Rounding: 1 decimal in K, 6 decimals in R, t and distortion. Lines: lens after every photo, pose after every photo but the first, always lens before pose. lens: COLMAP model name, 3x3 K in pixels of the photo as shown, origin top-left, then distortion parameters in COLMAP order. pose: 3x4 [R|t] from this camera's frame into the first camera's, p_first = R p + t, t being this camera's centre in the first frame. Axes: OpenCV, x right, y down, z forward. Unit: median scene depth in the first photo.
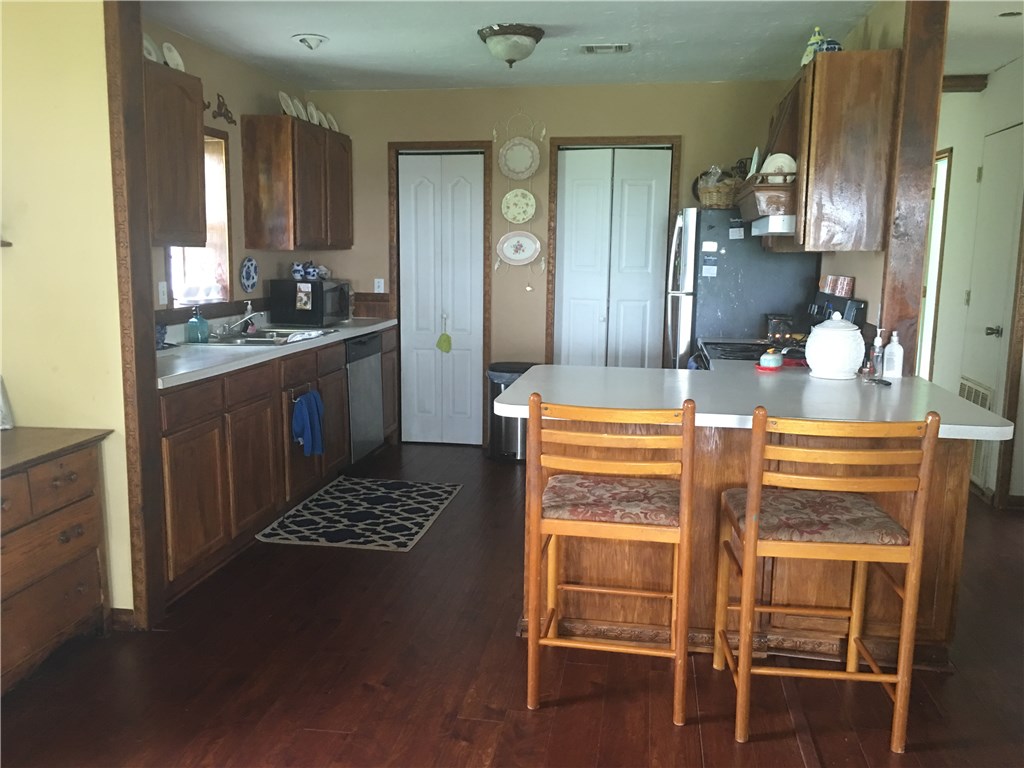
lens RADIAL K [[868.9, 0, 506.1], [0, 868.9, 384.8], [0, 0, 1]] dist [0.081914, -0.110179]
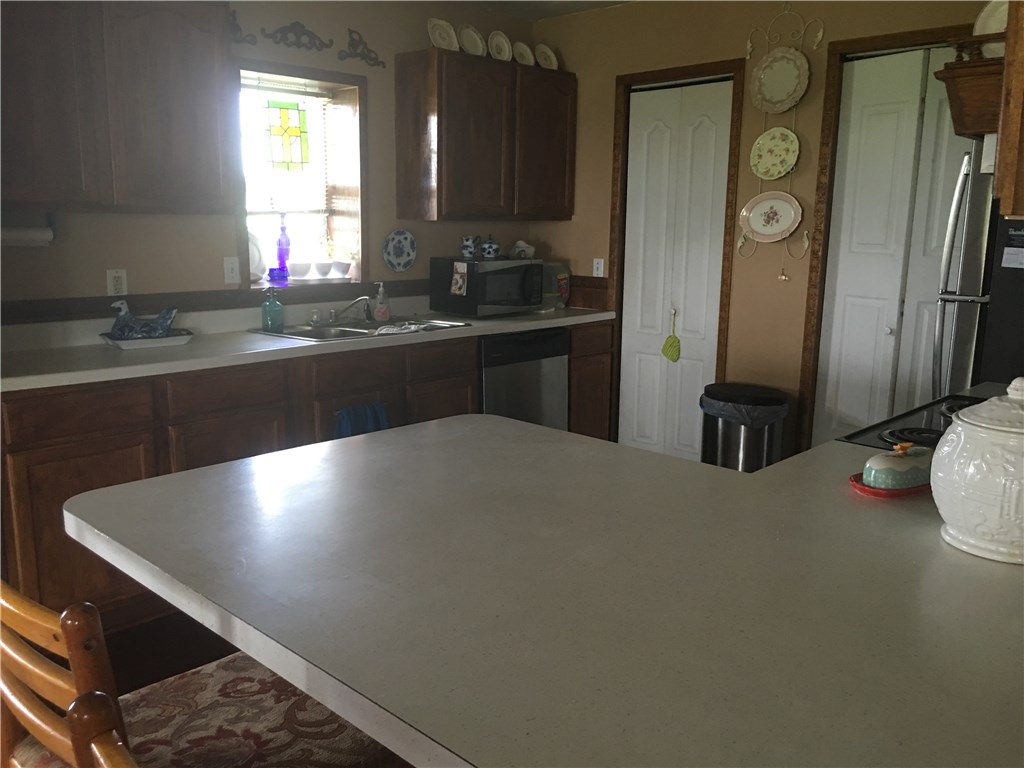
lens RADIAL K [[868.9, 0, 506.1], [0, 868.9, 384.8], [0, 0, 1]] dist [0.081914, -0.110179]
pose [[0.826524, 0.104605, -0.553097, 0.256999], [-0.088739, 0.994509, 0.055480, -0.052739], [0.555863, 0.003225, 0.831268, 0.360394]]
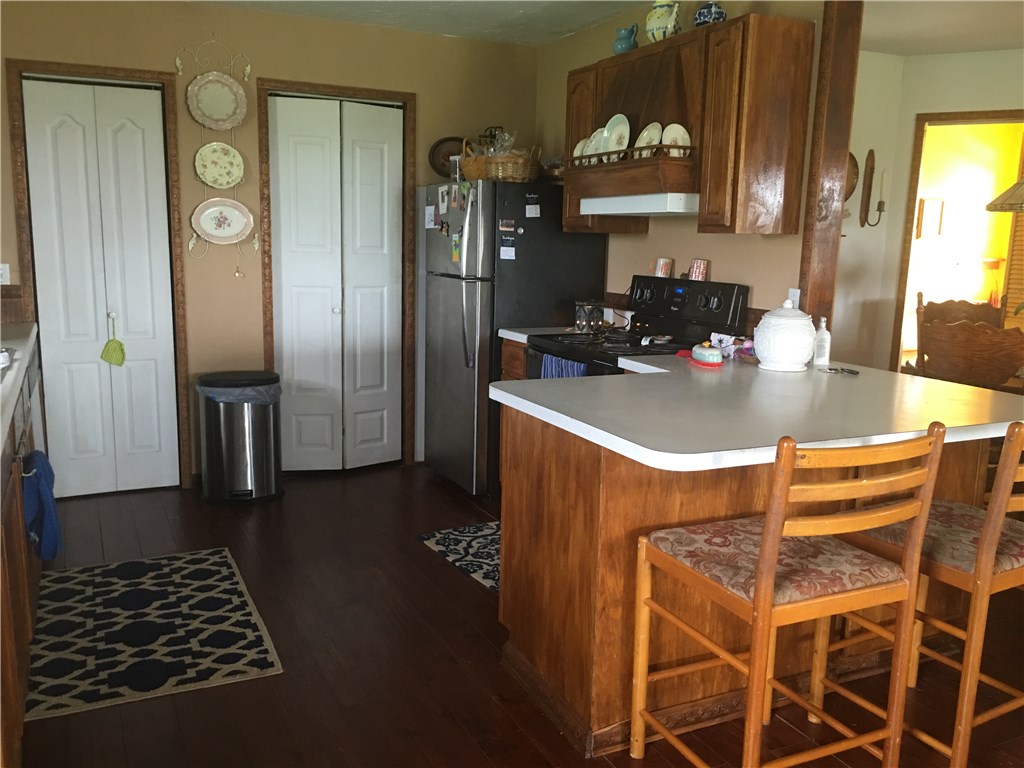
lens RADIAL K [[868.9, 0, 506.1], [0, 868.9, 384.8], [0, 0, 1]] dist [0.081914, -0.110179]
pose [[0.812271, -0.093309, 0.575769, -0.262069], [0.076409, 0.995637, 0.053558, -0.041489], [-0.578254, 0.000490, 0.815857, 0.261353]]
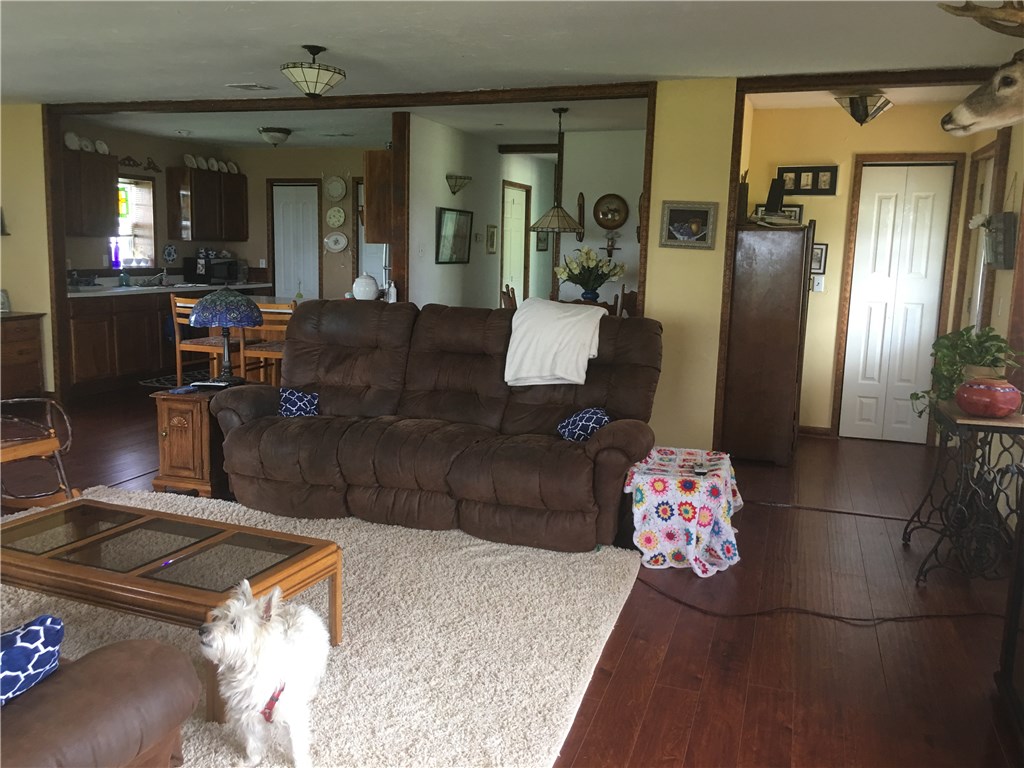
lens RADIAL K [[868.9, 0, 506.1], [0, 868.9, 384.8], [0, 0, 1]] dist [0.081914, -0.110179]
pose [[0.986585, 0.038643, -0.158607, 0.679544], [-0.038769, 0.999246, 0.002297, 0.111857], [0.158577, 0.003883, 0.987339, -0.672200]]
